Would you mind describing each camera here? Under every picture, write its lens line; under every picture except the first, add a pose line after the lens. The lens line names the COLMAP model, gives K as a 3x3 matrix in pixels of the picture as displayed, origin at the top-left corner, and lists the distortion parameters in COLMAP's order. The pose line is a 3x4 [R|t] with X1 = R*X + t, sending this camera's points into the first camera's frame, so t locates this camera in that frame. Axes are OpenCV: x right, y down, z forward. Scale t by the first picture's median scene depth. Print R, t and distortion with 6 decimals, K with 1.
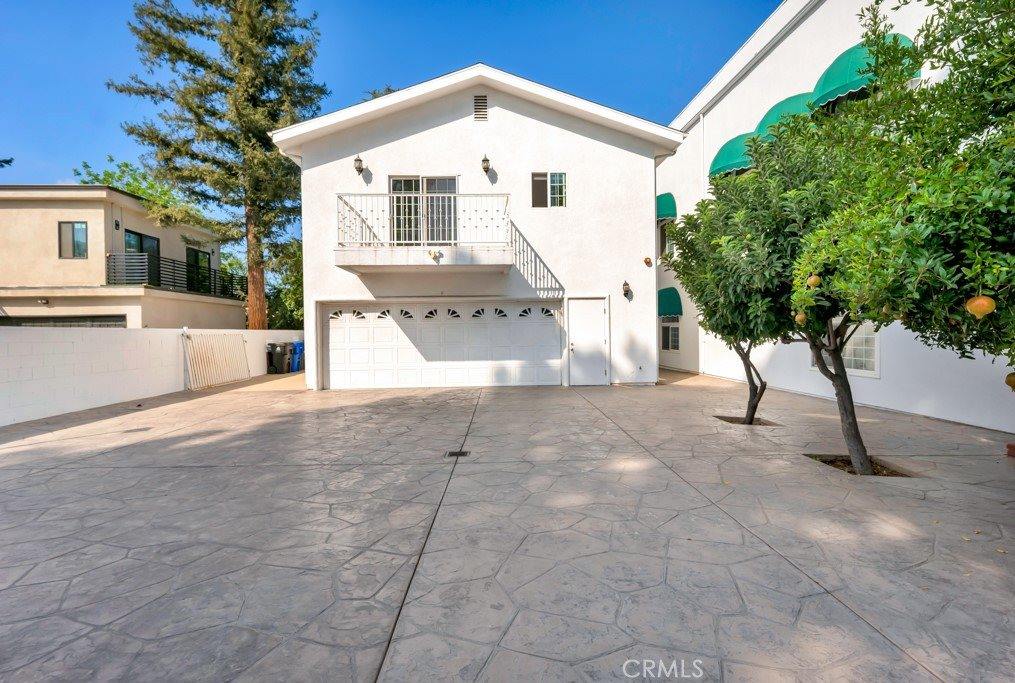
lens RADIAL K [[490.6, 0, 501.0], [0, 490.6, 335.8], [0, 0, 1]] dist [0.000889, 0.000213]
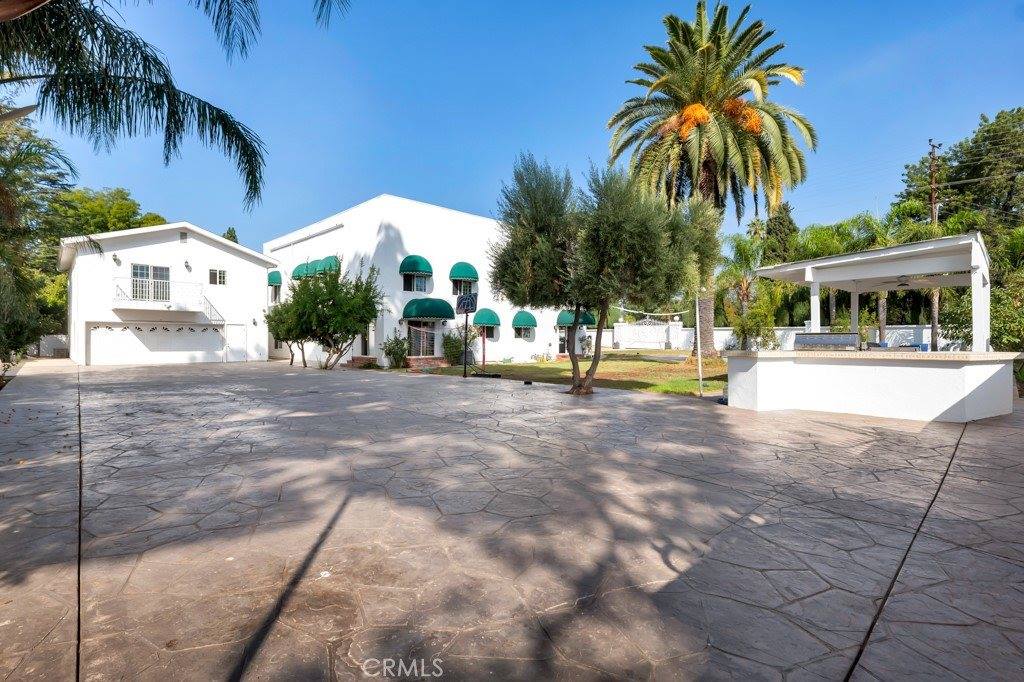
lens RADIAL K [[495.0, 0, 513.4], [0, 495.0, 346.3], [0, 0, 1]] dist [0.000889, 0.000213]
pose [[0.752489, 0.008517, 0.658549, -0.387101], [-0.006154, 0.999964, -0.005901, 0.032660], [-0.658576, 0.000387, 0.752514, -1.665781]]
